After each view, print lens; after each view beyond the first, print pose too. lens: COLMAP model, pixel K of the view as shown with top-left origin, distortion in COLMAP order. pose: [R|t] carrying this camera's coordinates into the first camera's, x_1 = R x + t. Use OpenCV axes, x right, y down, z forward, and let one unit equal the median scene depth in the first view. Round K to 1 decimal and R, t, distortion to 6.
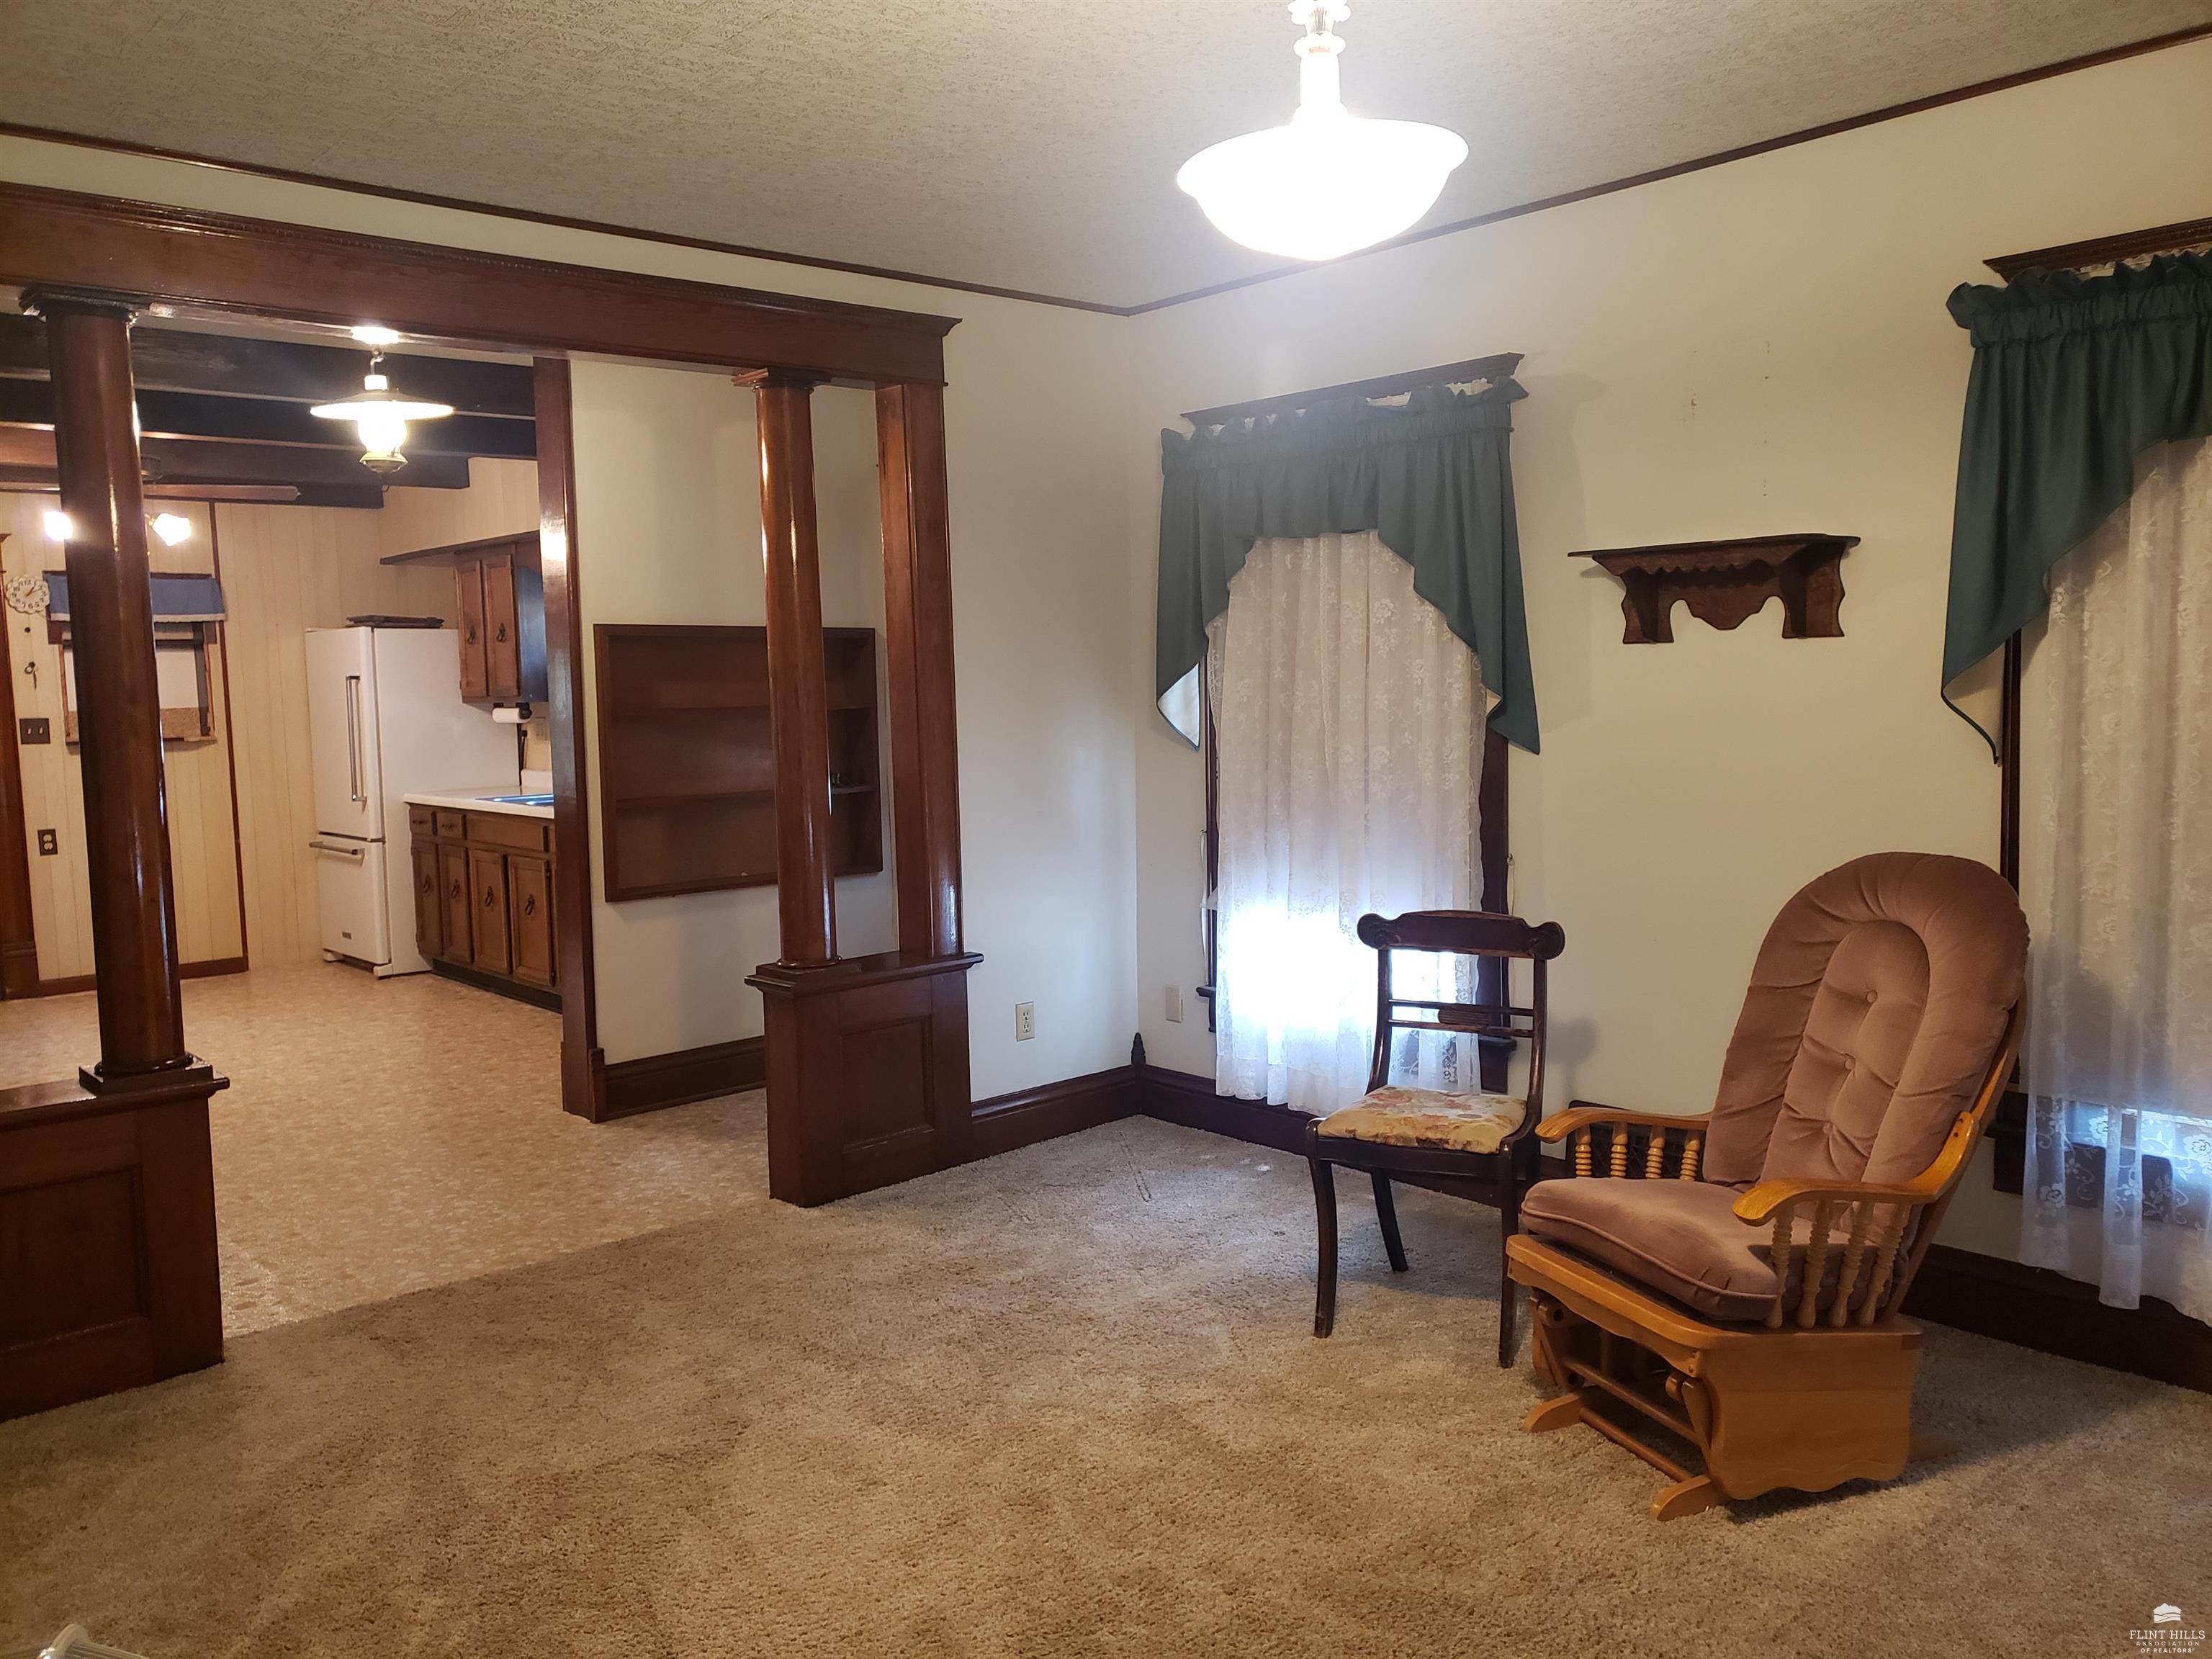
lens RADIAL K [[1732.3, 0, 1110.7], [0, 1732.3, 824.2], [0, 0, 1]] dist [0.076495, -0.067759]
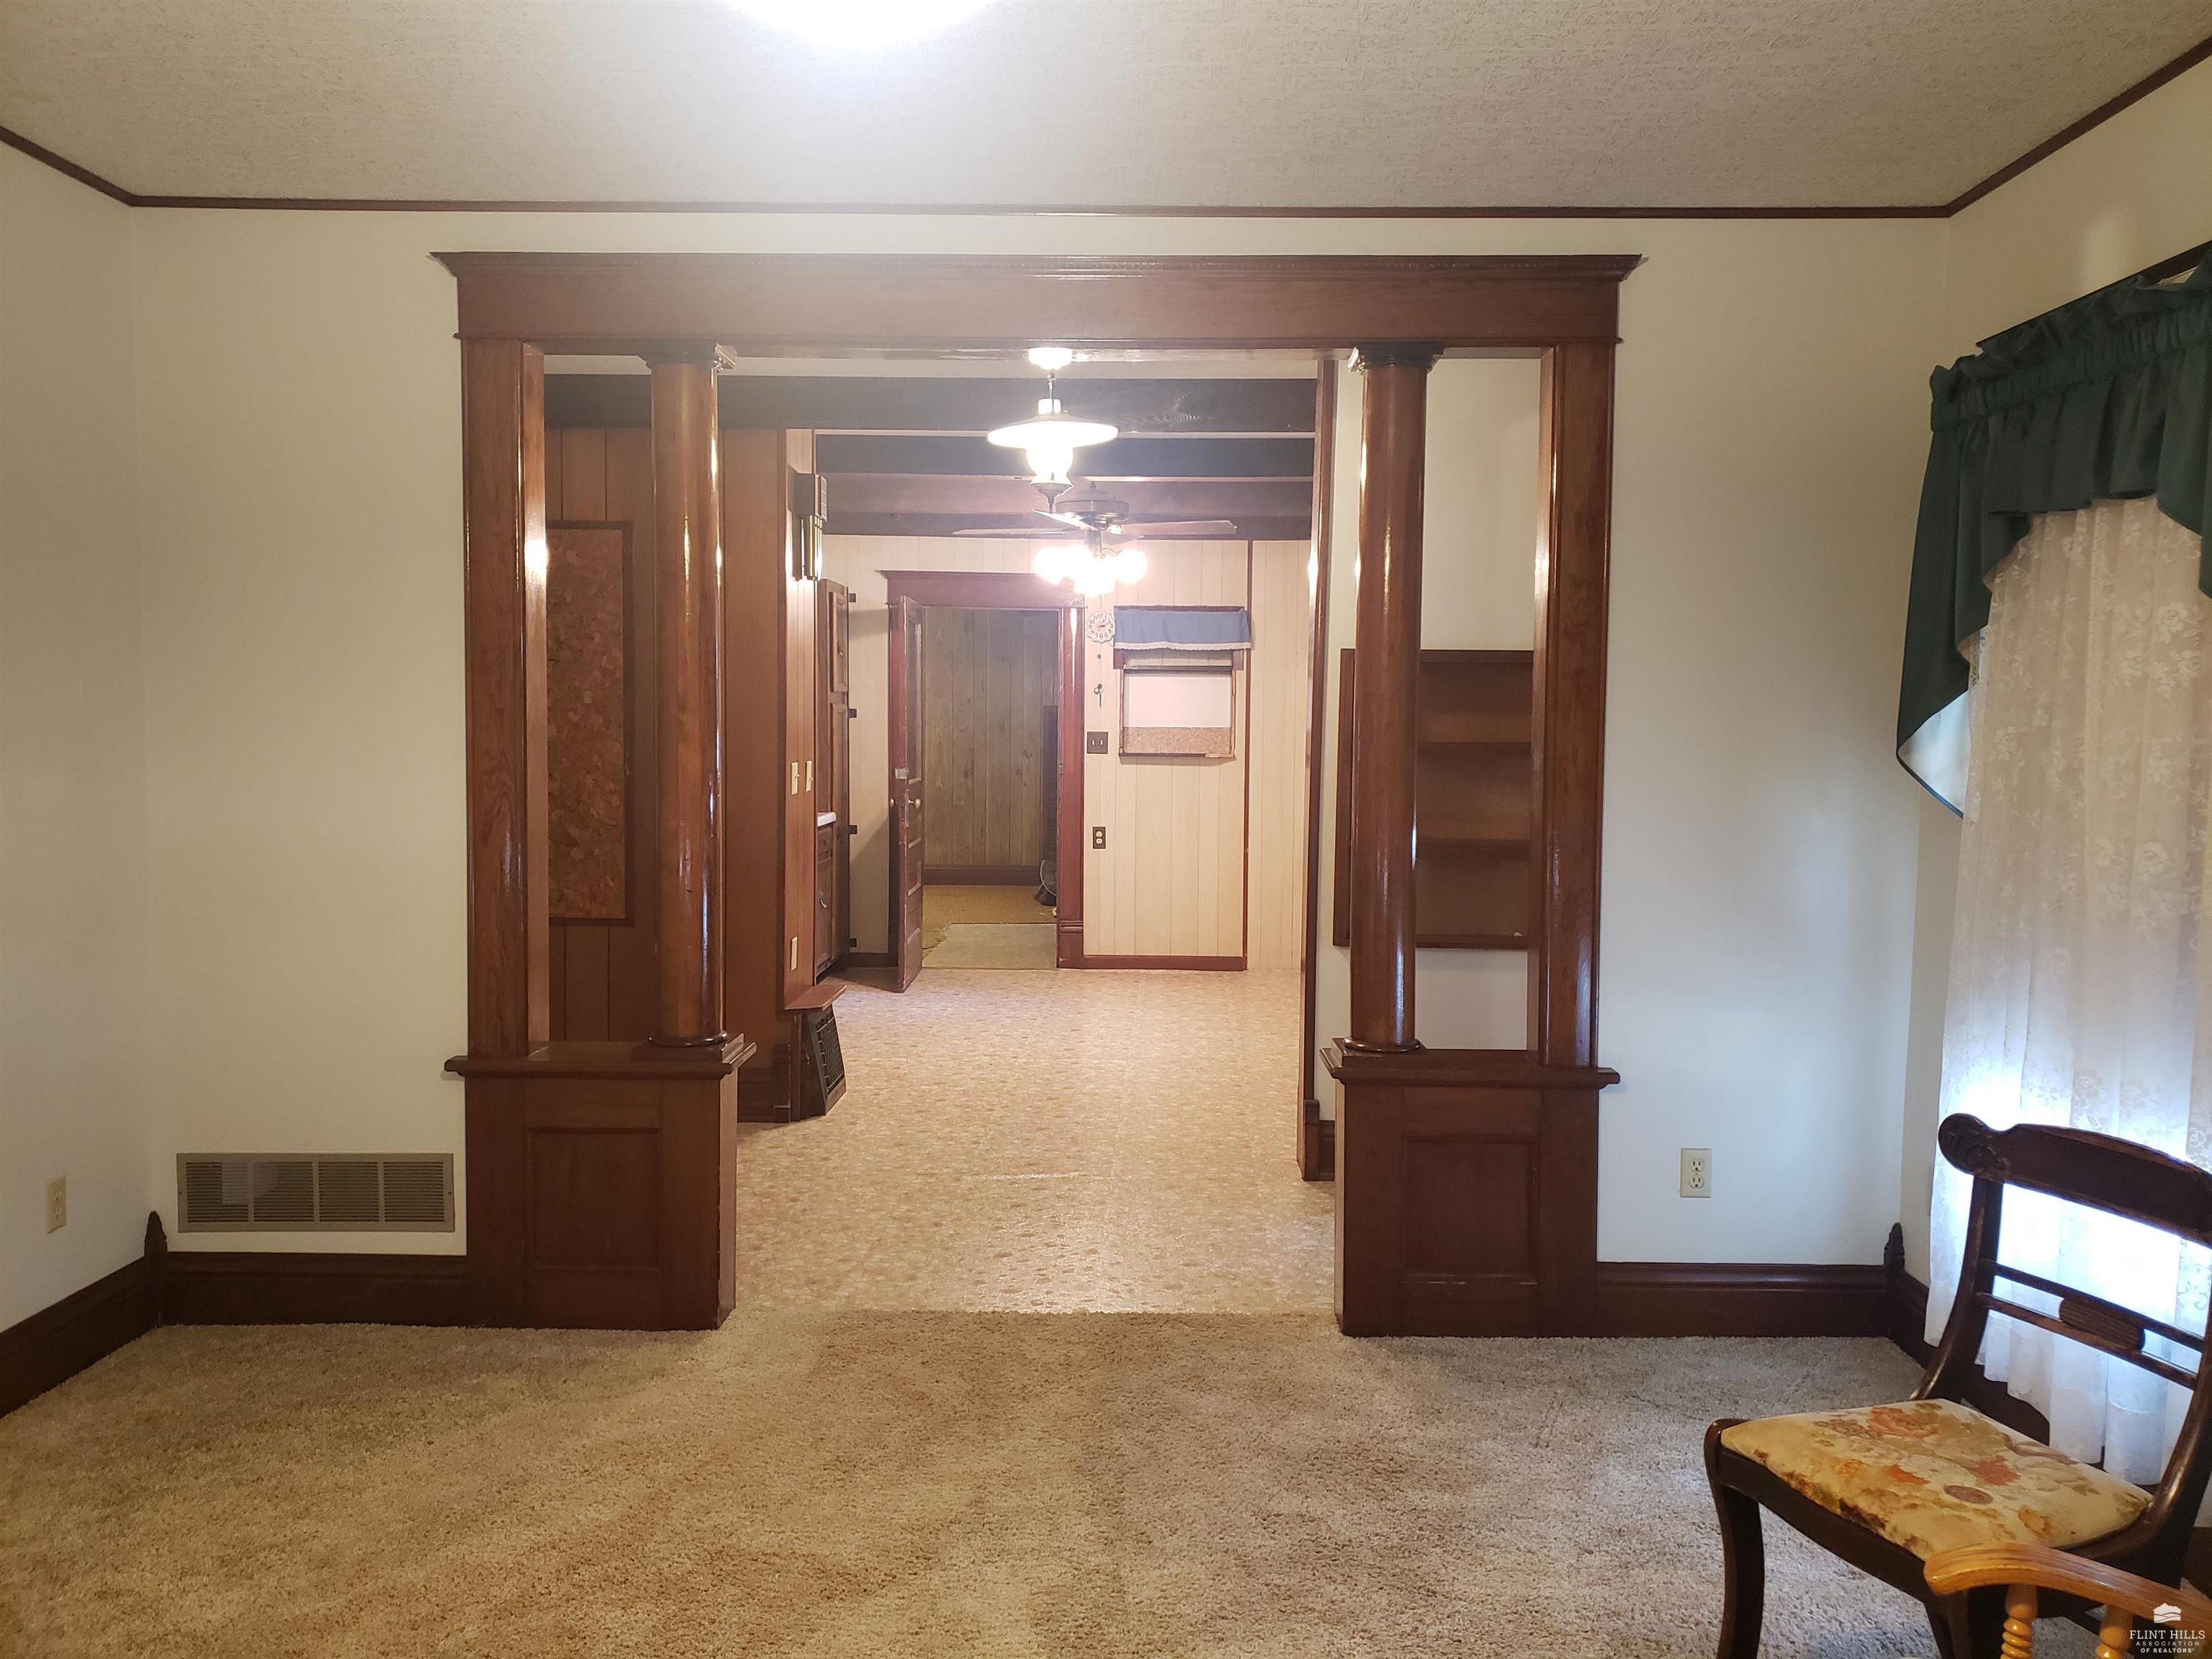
lens RADIAL K [[1732.3, 0, 1110.7], [0, 1732.3, 824.2], [0, 0, 1]] dist [0.076495, -0.067759]
pose [[0.739009, 0.074638, -0.669548, 0.286492], [-0.086844, 0.996106, 0.015188, -0.029147], [0.668074, 0.046922, 0.742614, 0.282423]]
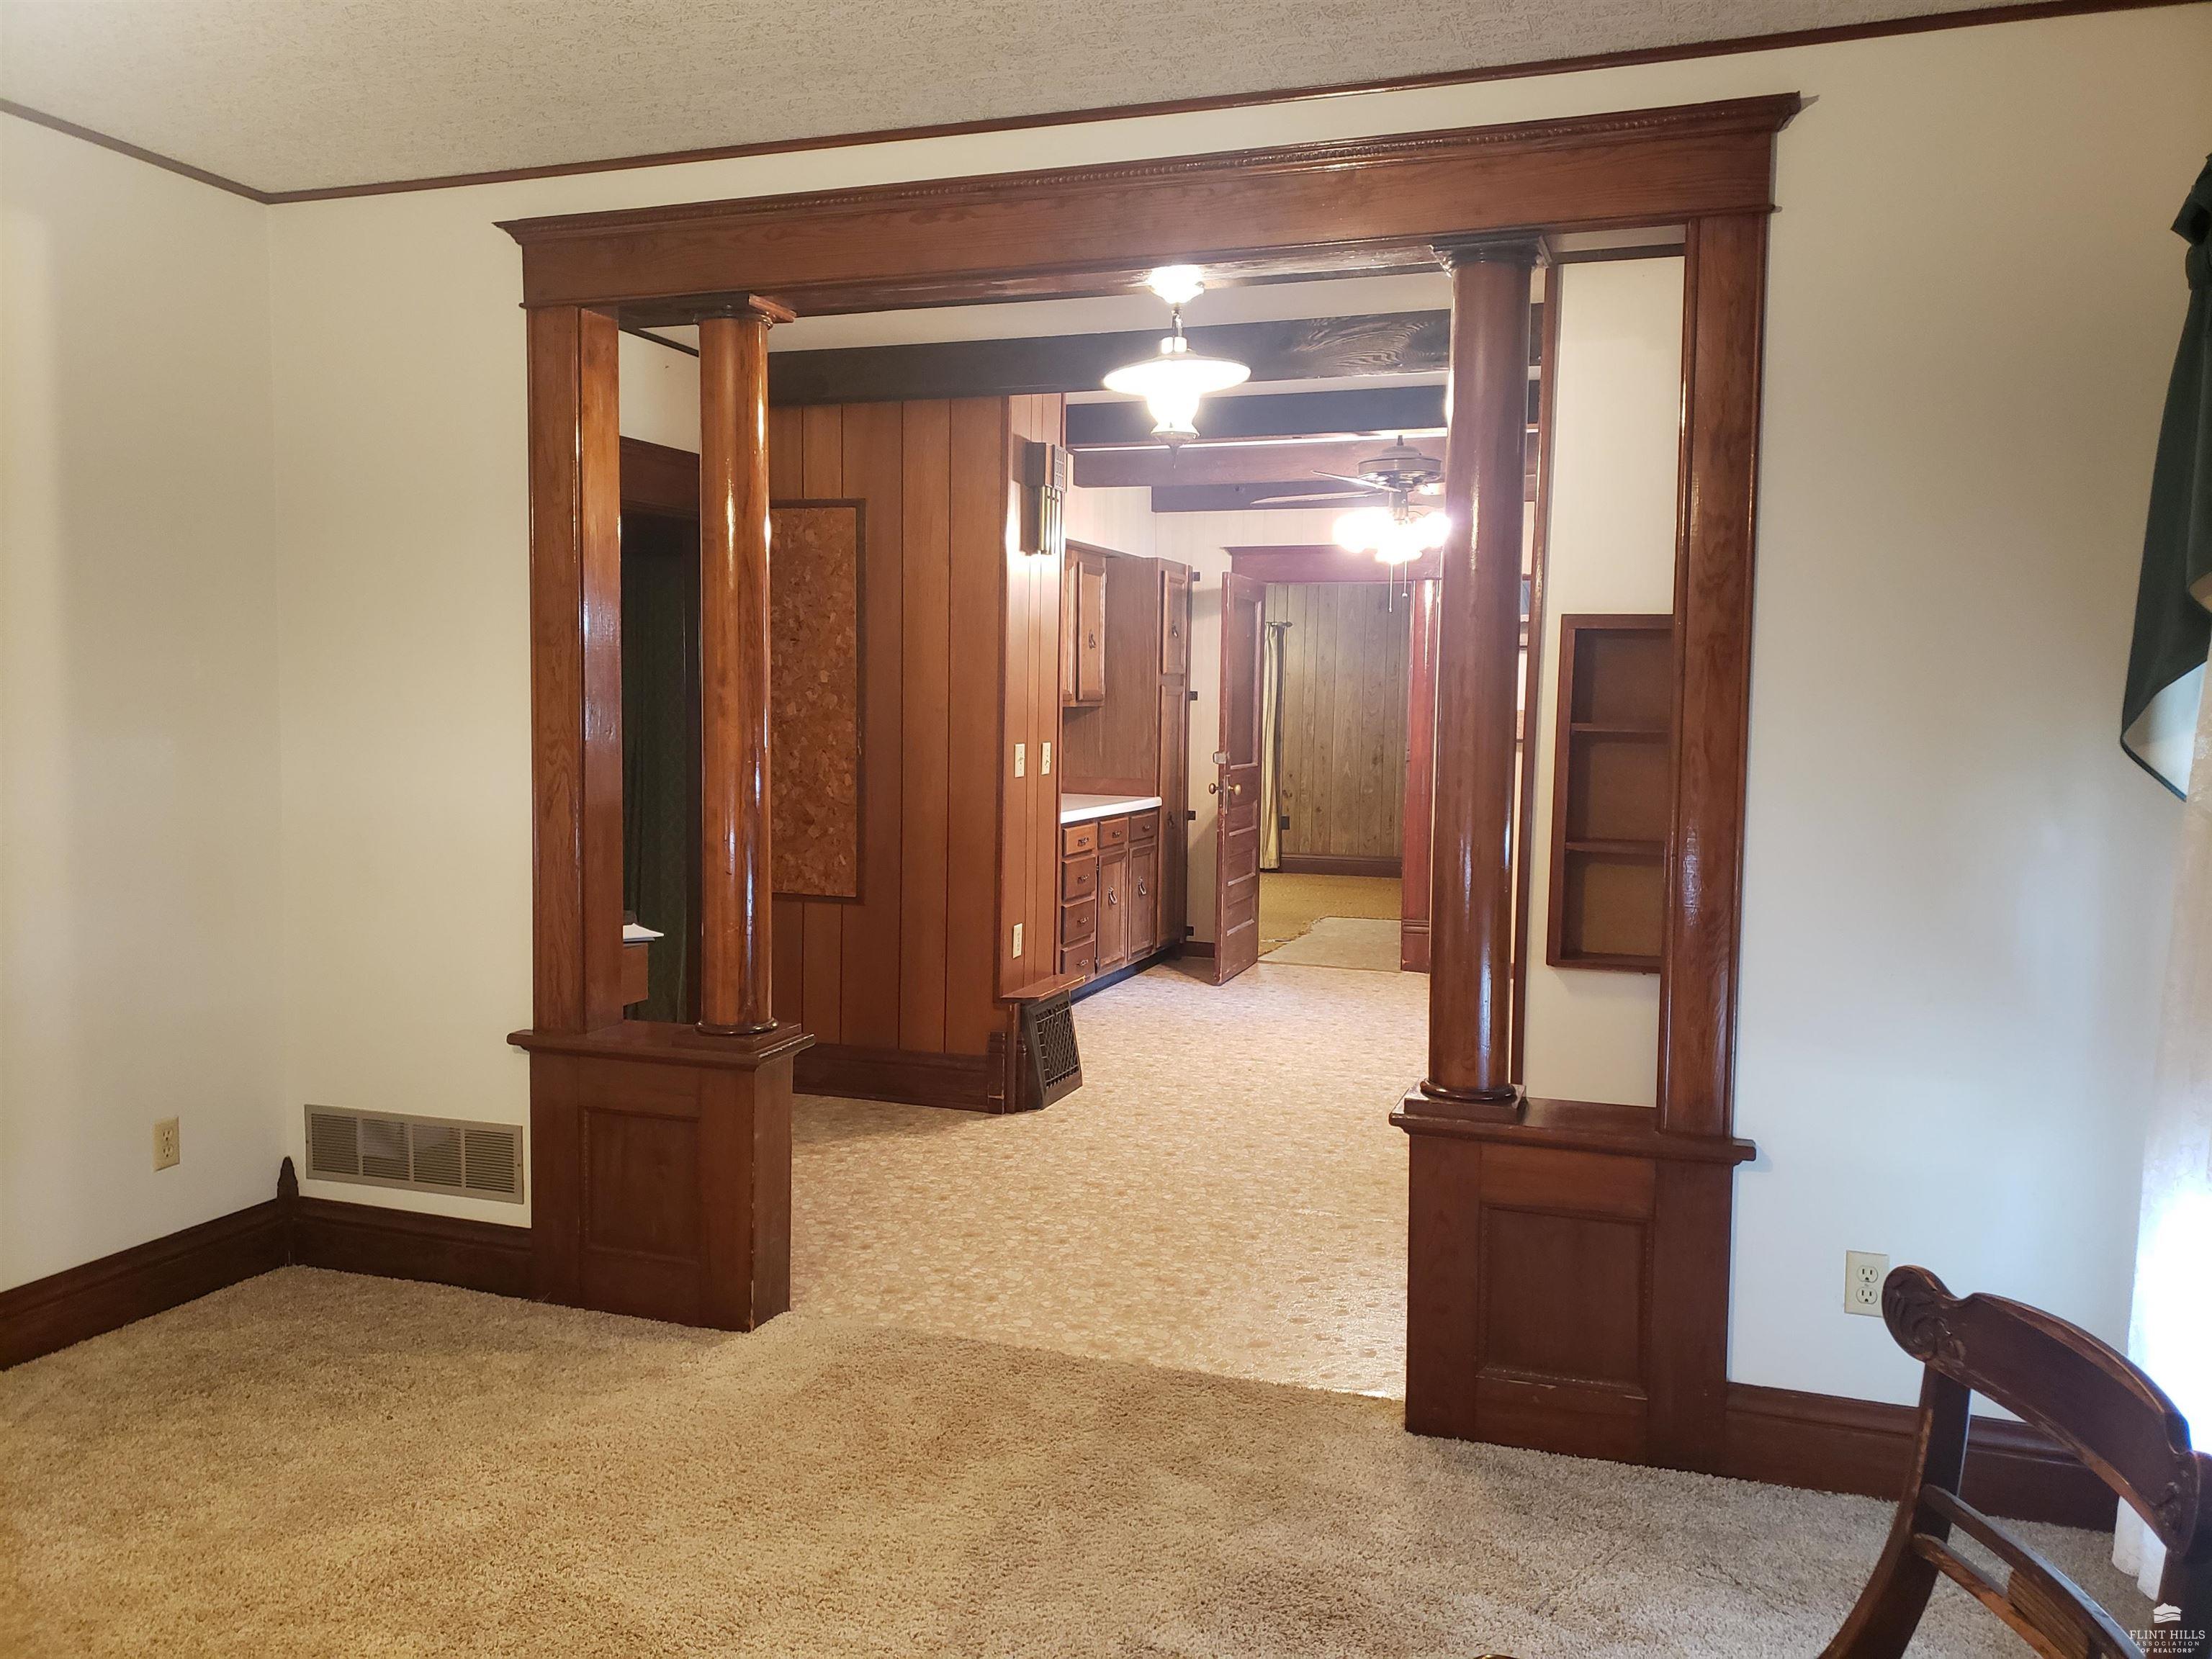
lens RADIAL K [[1715.4, 0, 1106.0], [0, 1715.4, 829.5], [0, 0, 1]] dist [0.072659, -0.082701]
pose [[0.489284, 0.099427, -0.866438, 0.348036], [-0.101941, 0.993190, 0.056406, -0.049095], [0.866146, 0.060727, 0.496088, 0.525398]]
